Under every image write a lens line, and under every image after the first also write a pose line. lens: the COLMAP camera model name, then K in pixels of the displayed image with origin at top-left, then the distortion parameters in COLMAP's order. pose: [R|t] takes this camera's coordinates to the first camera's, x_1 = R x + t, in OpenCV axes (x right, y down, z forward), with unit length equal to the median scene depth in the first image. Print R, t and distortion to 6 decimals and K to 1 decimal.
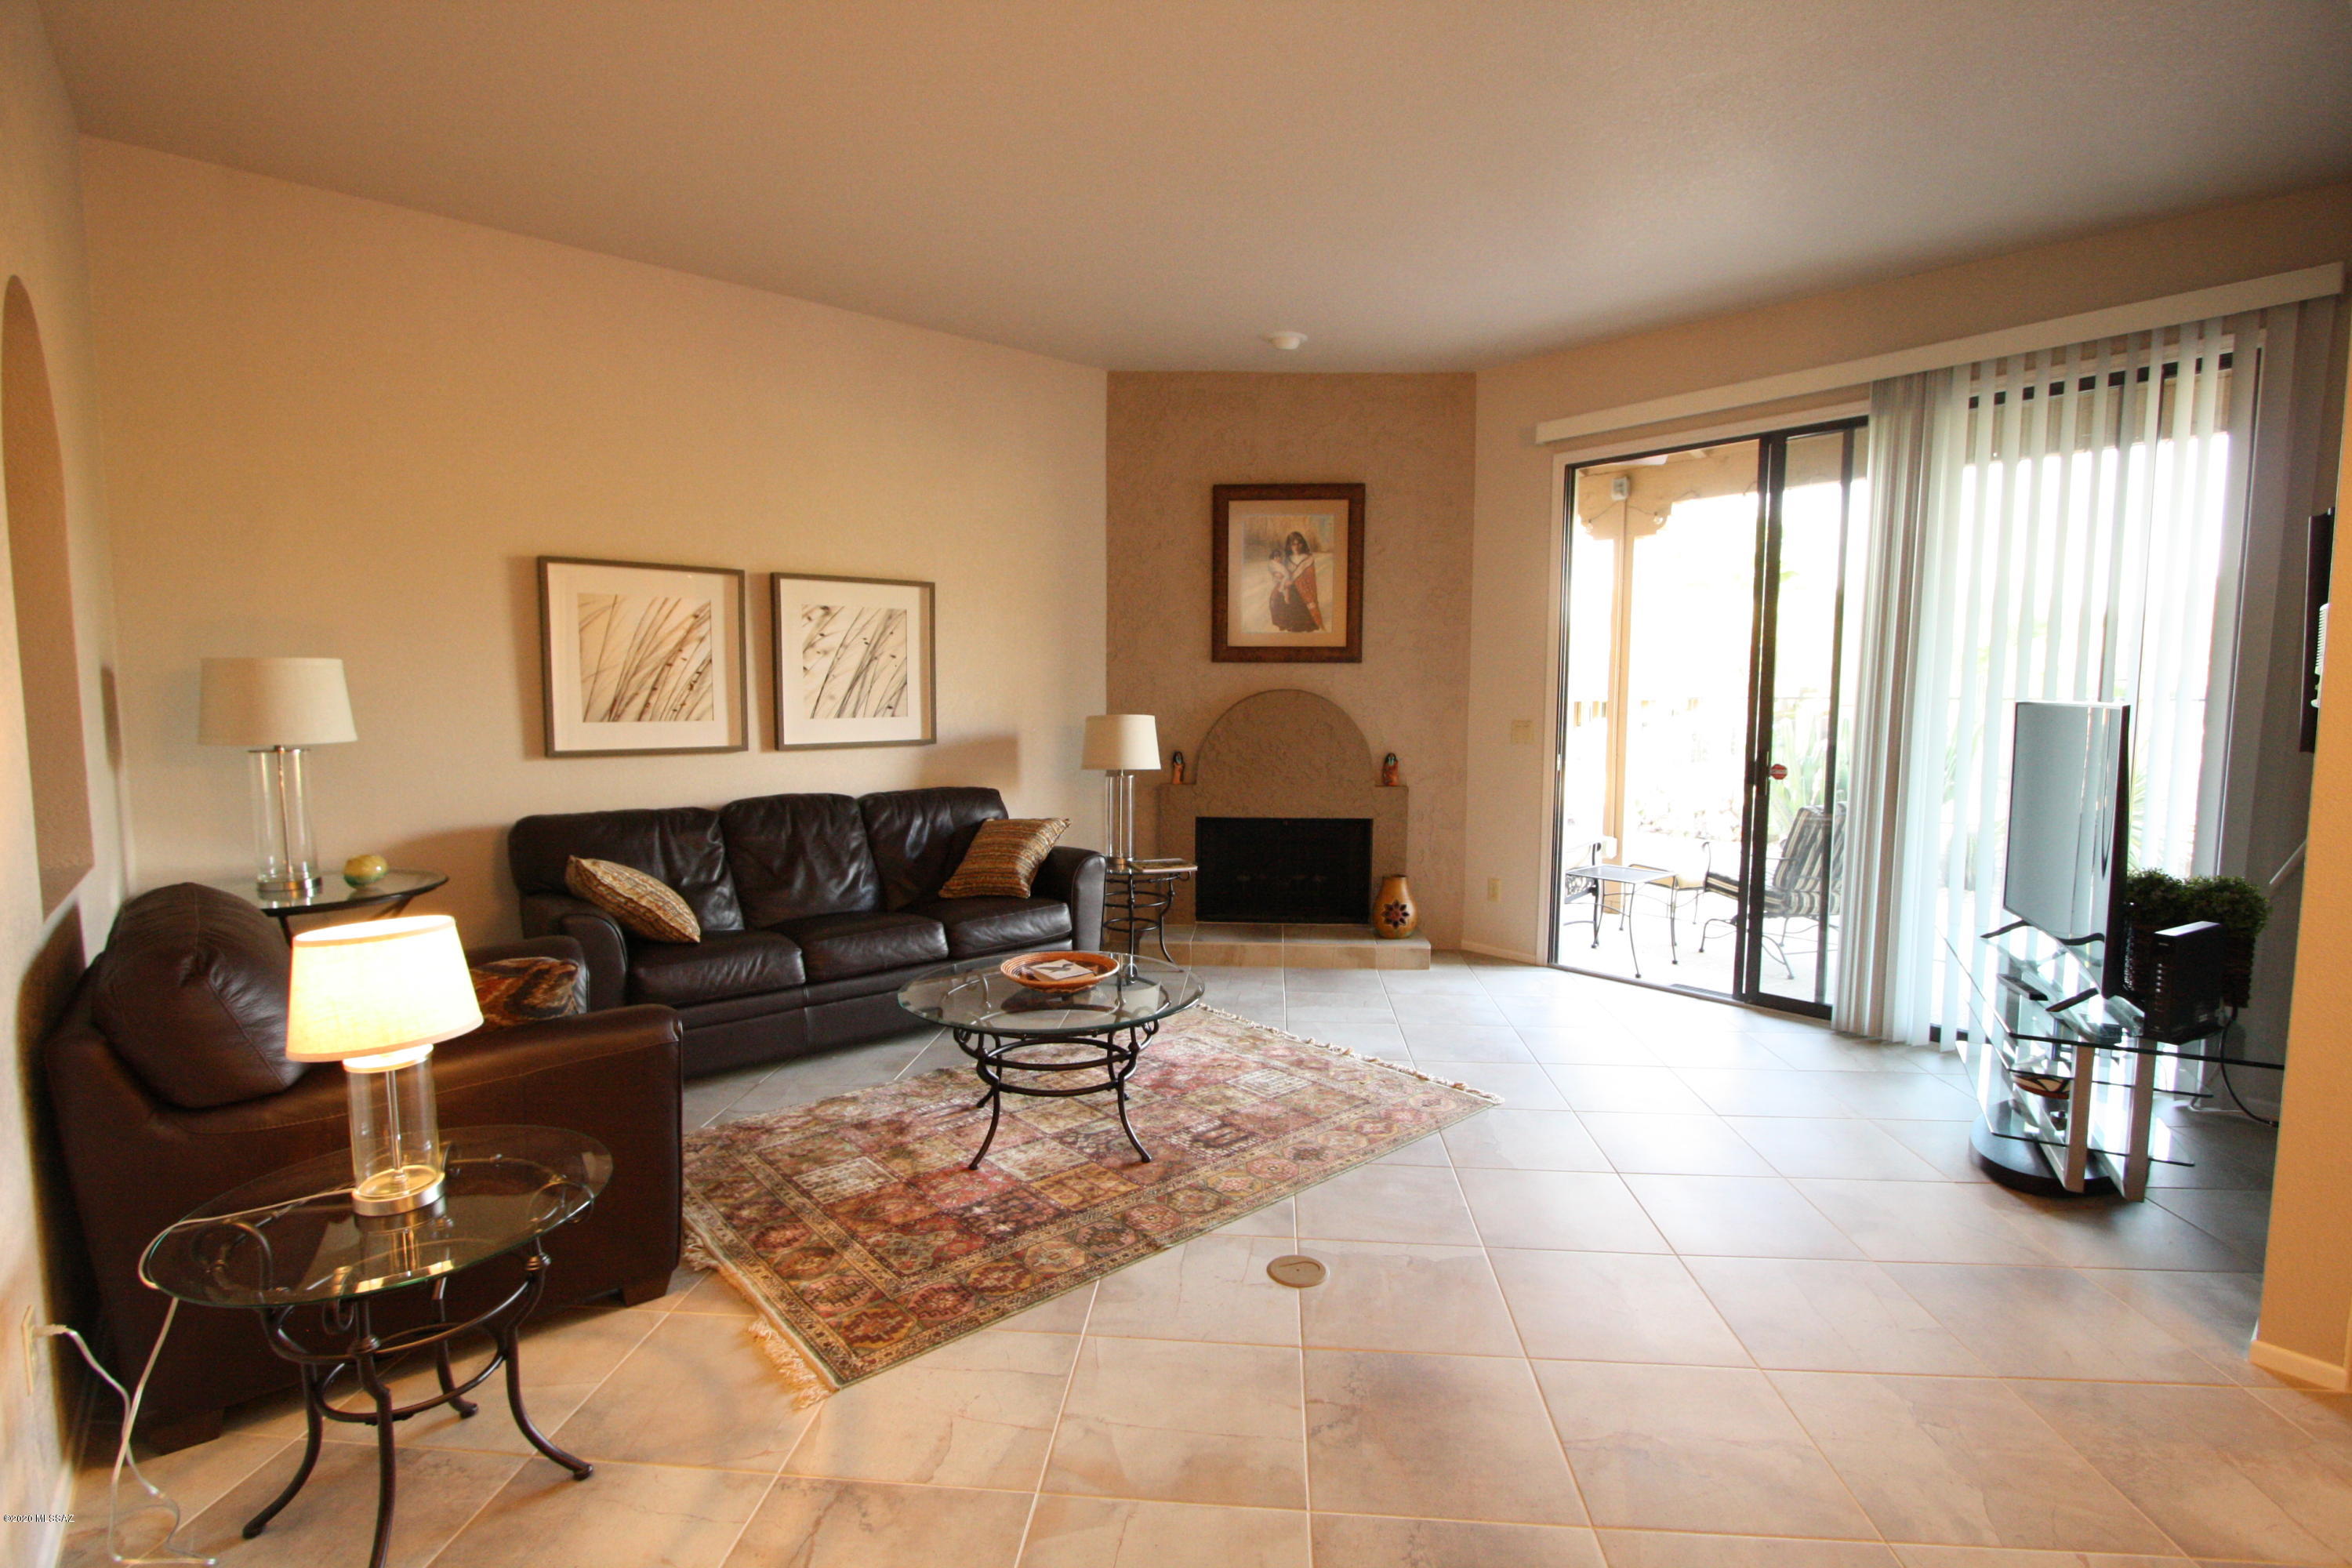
lens RADIAL K [[1095.9, 0, 1174.8], [0, 1095.9, 780.7], [0, 0, 1]] dist [-0.000261, -0.000058]
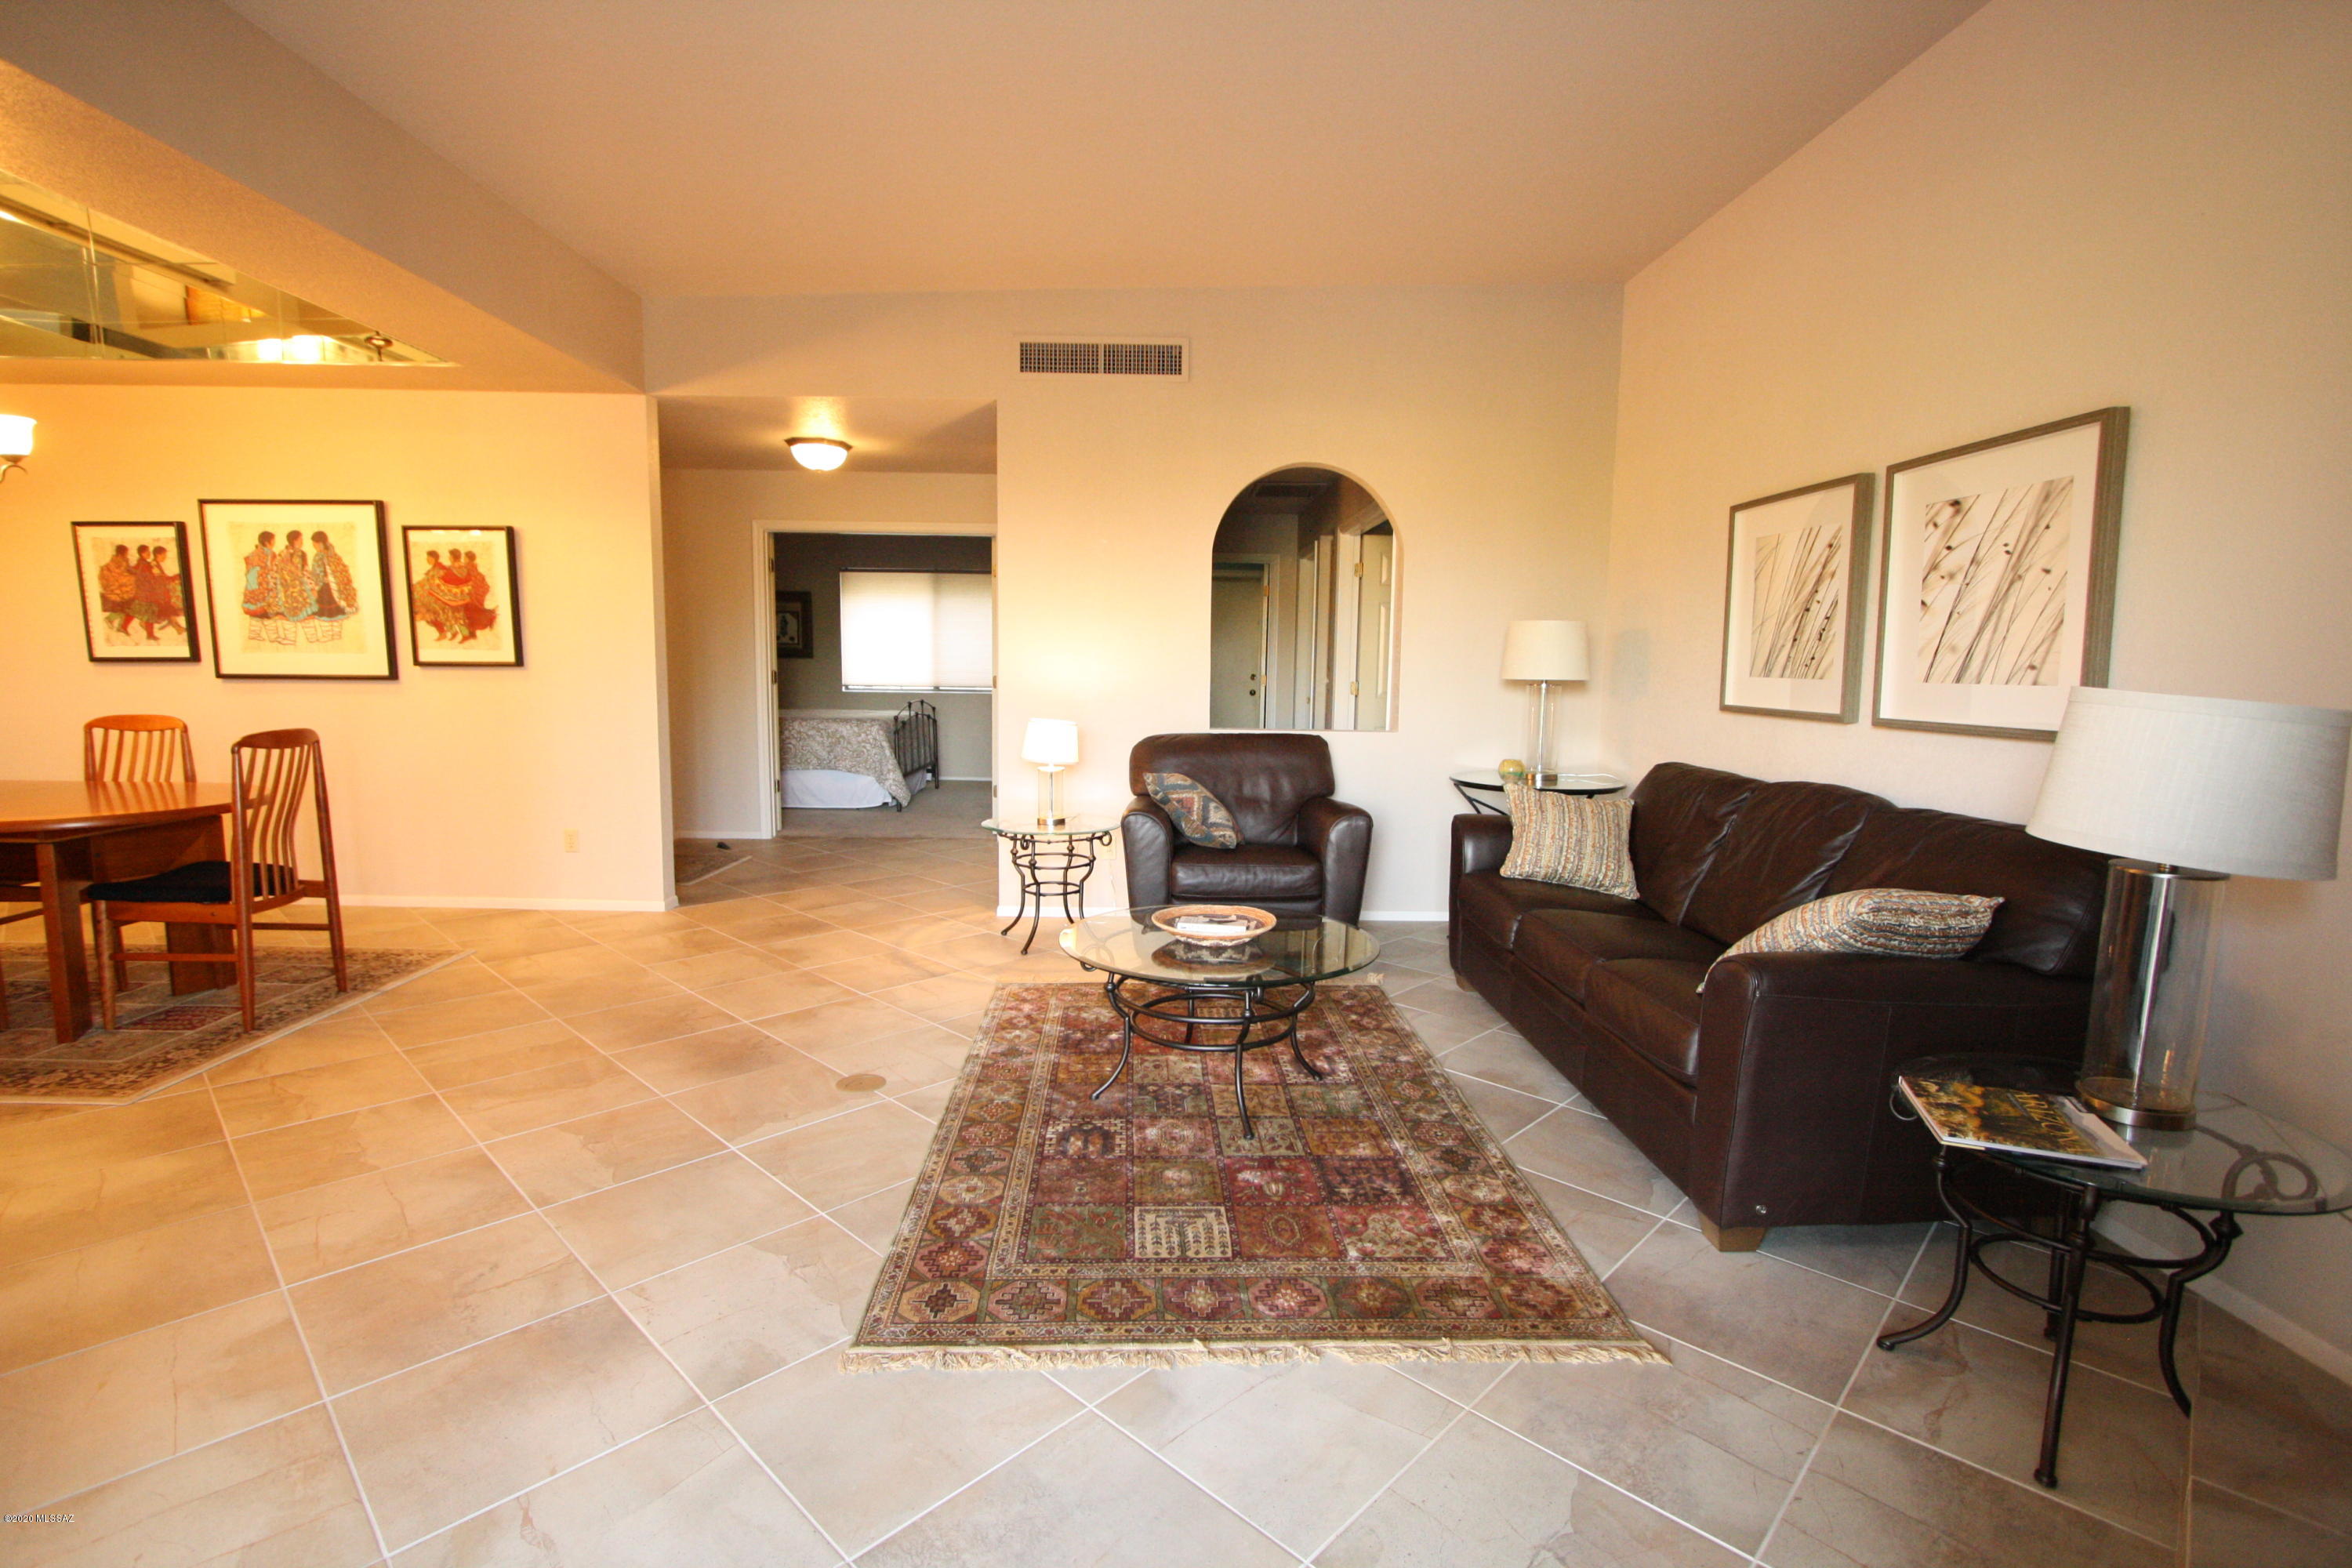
lens RADIAL K [[1095.9, 0, 1172.9], [0, 1095.9, 794.0], [0, 0, 1]] dist [-0.000261, -0.000058]
pose [[-0.626193, 0.085534, -0.774962, 0.449760], [-0.081332, 0.981375, 0.174036, -0.069125], [0.775414, 0.172009, -0.607574, 1.069310]]
